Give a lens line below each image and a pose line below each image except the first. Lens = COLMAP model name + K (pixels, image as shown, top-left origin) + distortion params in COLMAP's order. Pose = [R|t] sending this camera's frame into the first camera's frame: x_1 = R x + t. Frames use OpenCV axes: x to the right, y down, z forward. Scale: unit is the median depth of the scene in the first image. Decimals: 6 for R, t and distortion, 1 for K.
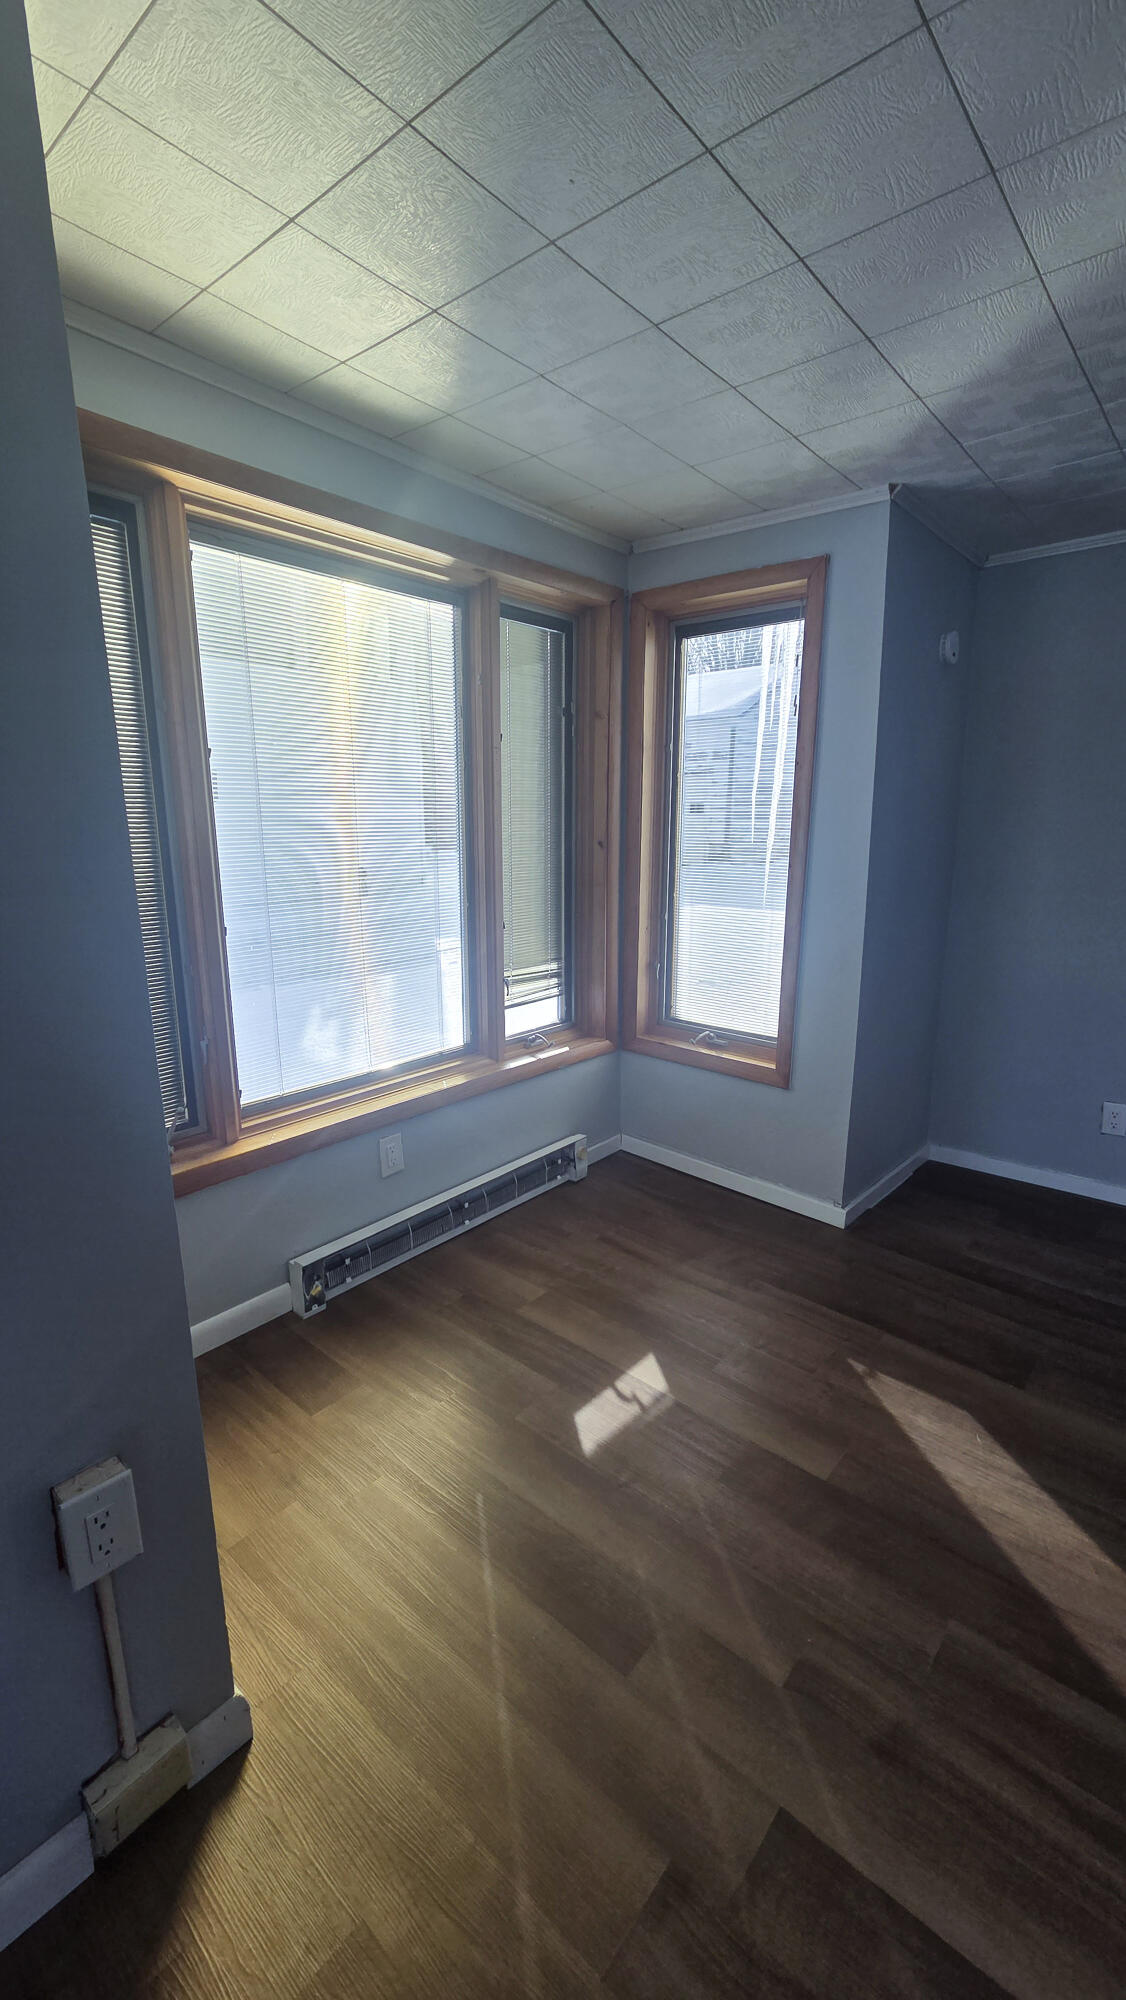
lens RADIAL K [[821.3, 0, 559.4], [0, 821.3, 1001.7], [0, 0, 1]] dist [0.007132, 0.000533]
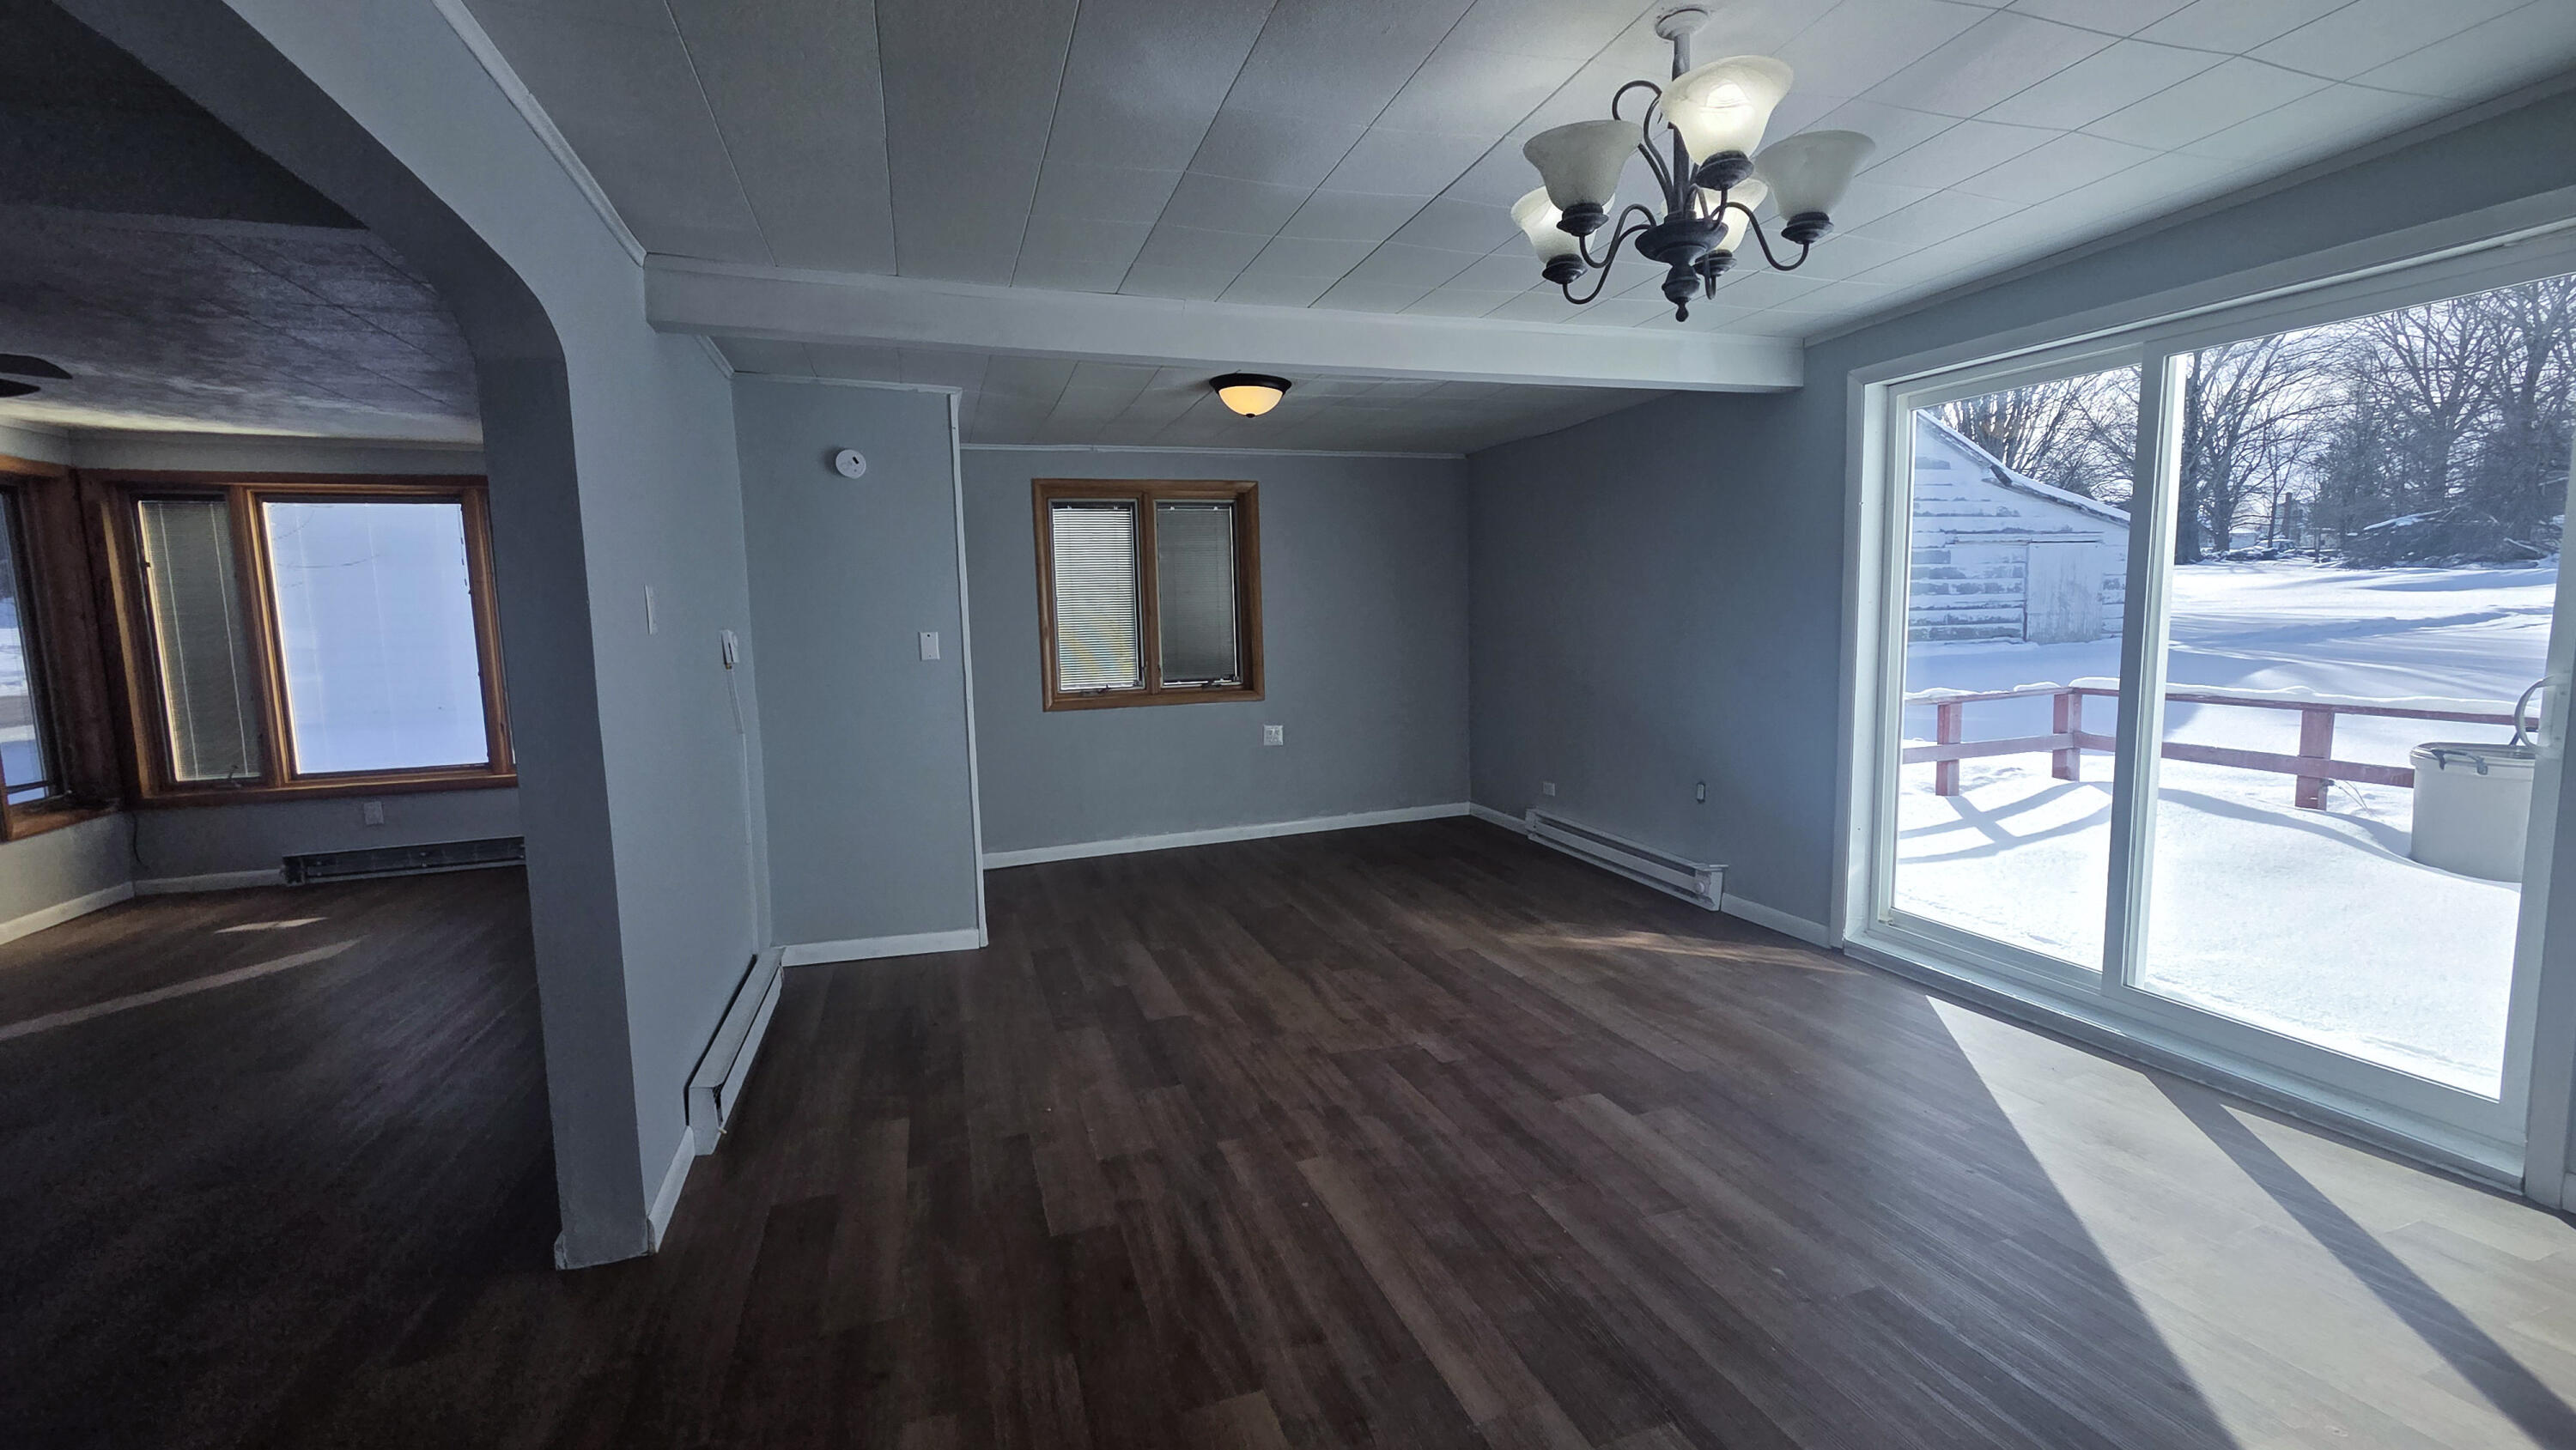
lens RADIAL K [[1046.3, 0, 1289.5], [0, 1046.3, 720.5], [0, 0, 1]] dist [0.000086, -0.000277]
pose [[0.864563, 0.037369, -0.501133, 2.381869], [-0.099325, 0.990265, -0.097514, 0.014564], [0.492611, 0.134082, 0.859858, 0.019878]]
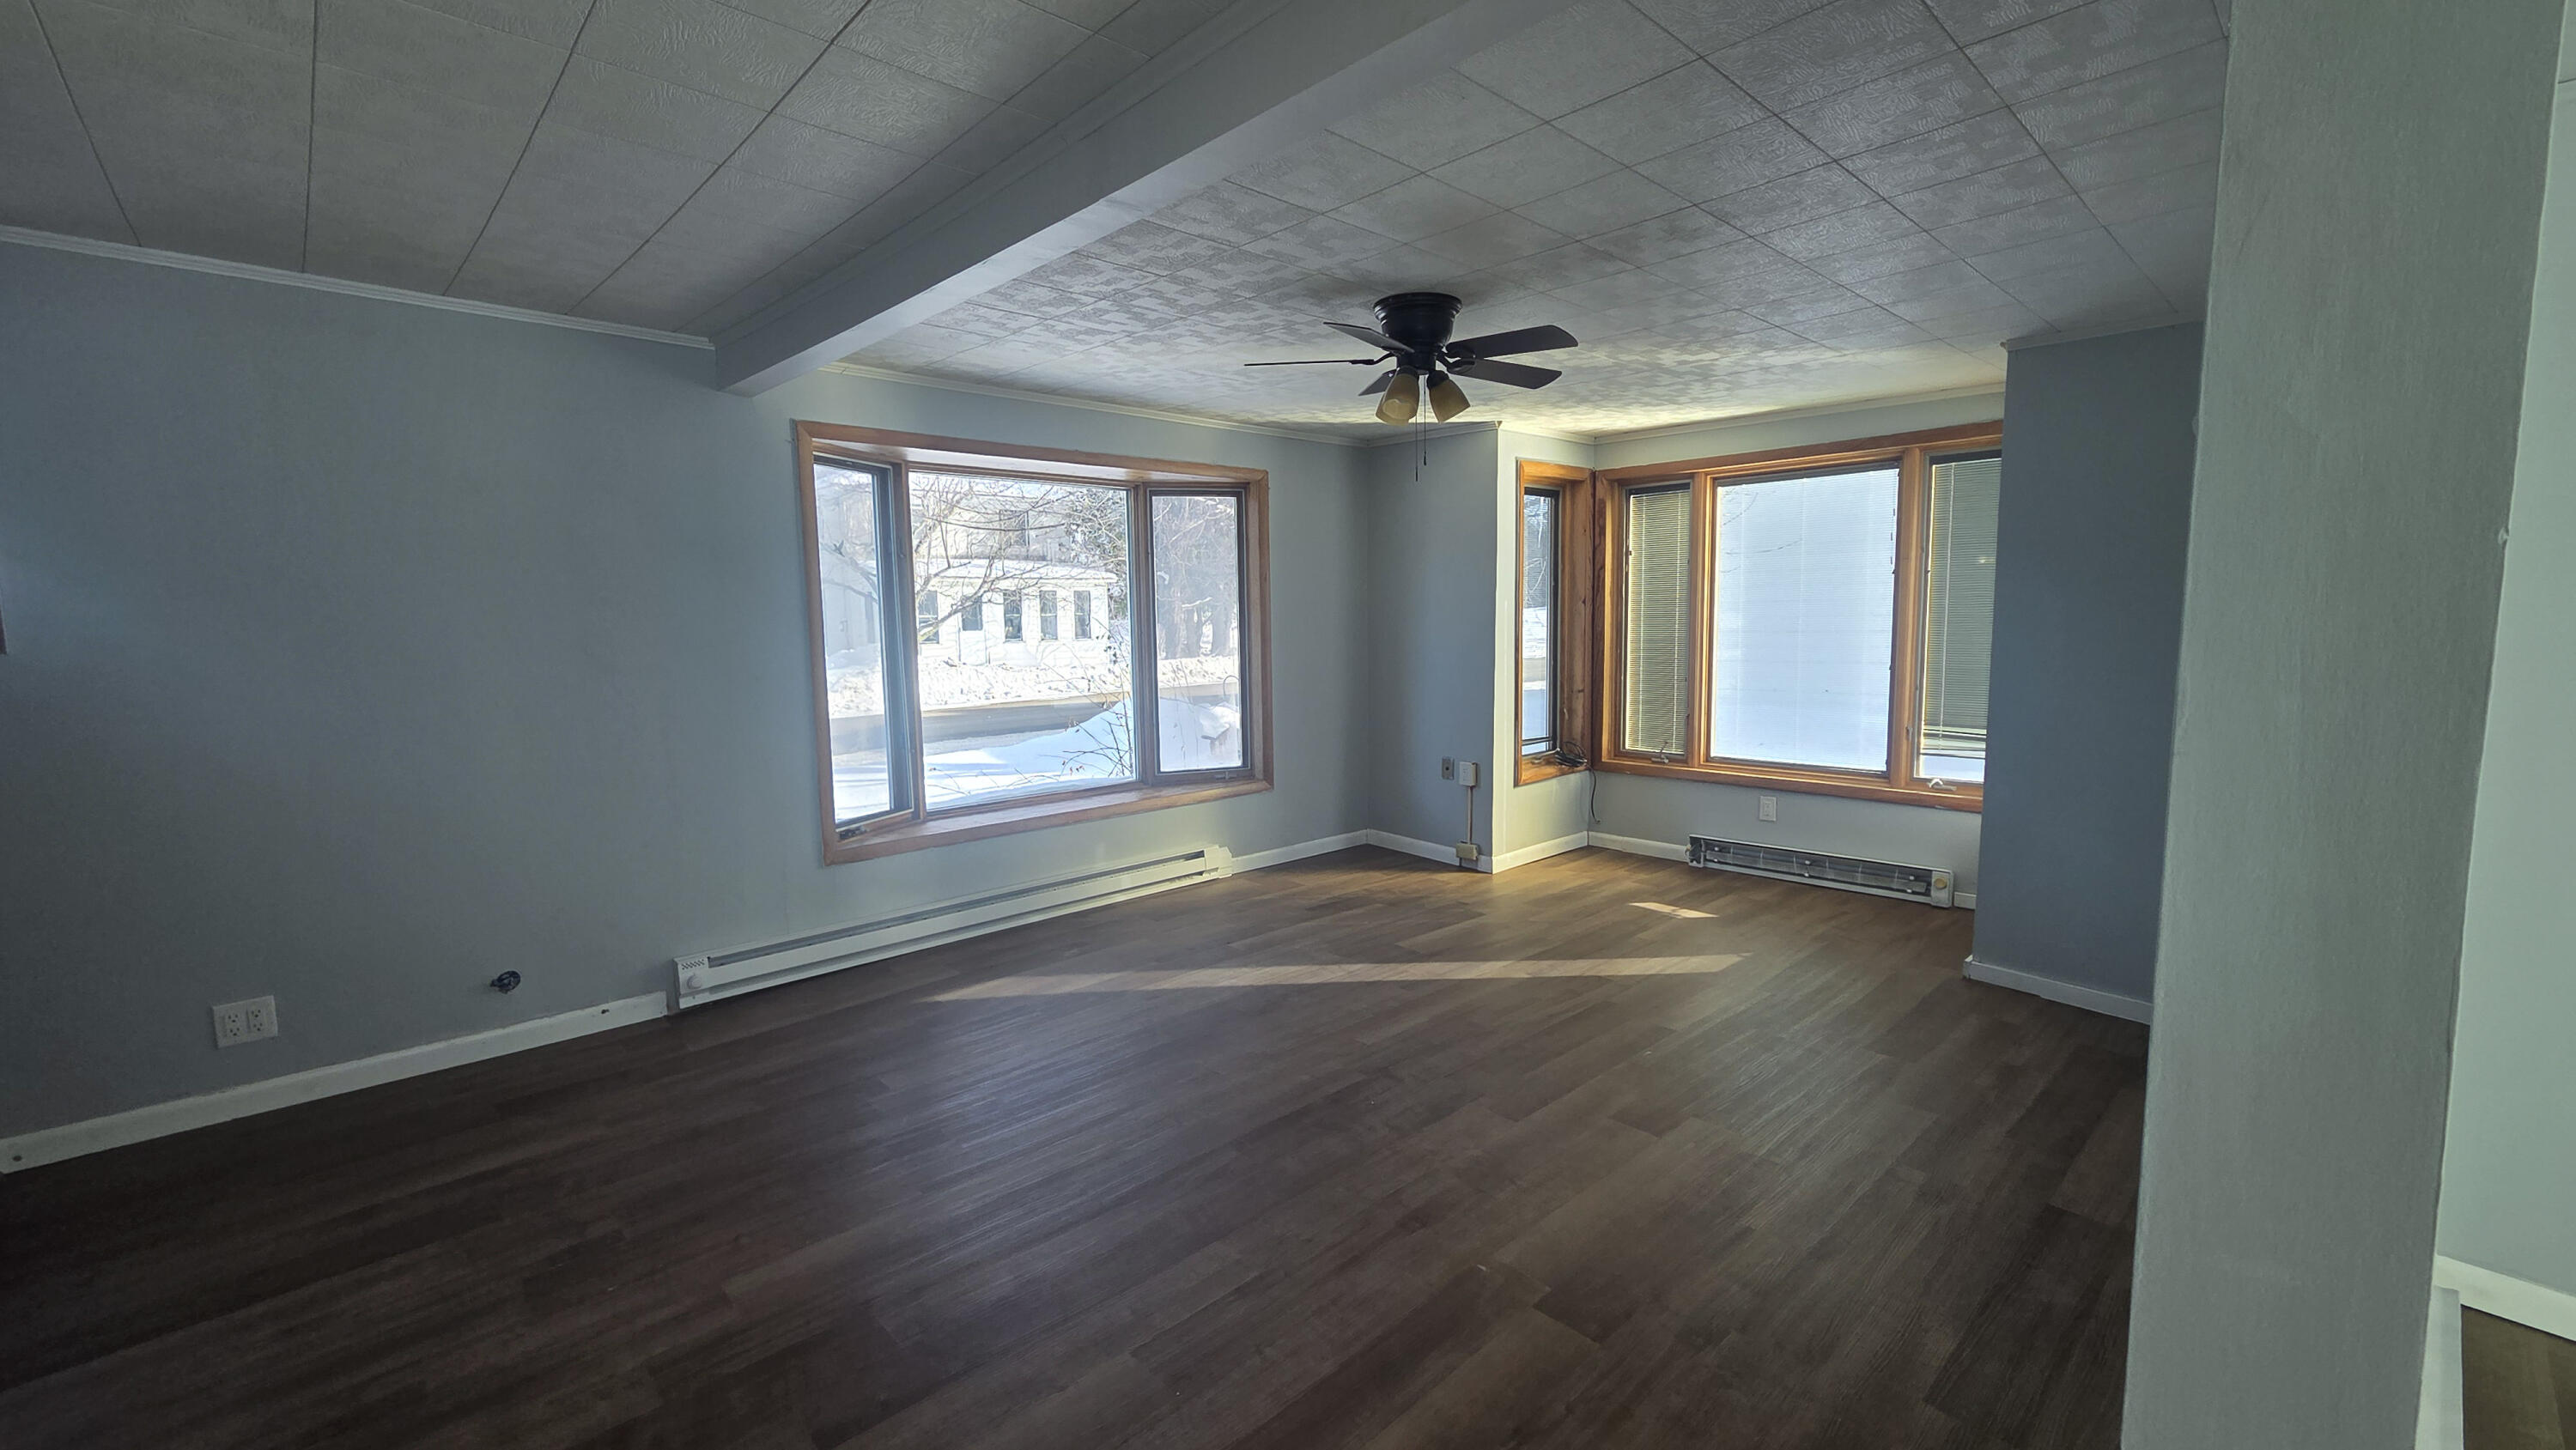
lens RADIAL K [[1057.7, 0, 1295.3], [0, 1057.7, 720.7], [0, 0, 1]] dist [0.007132, 0.000533]
pose [[-0.097513, 0.101135, -0.990082, 1.826900], [-0.223933, 0.967084, 0.120841, -0.025444], [0.969714, 0.233495, -0.071656, 0.174376]]
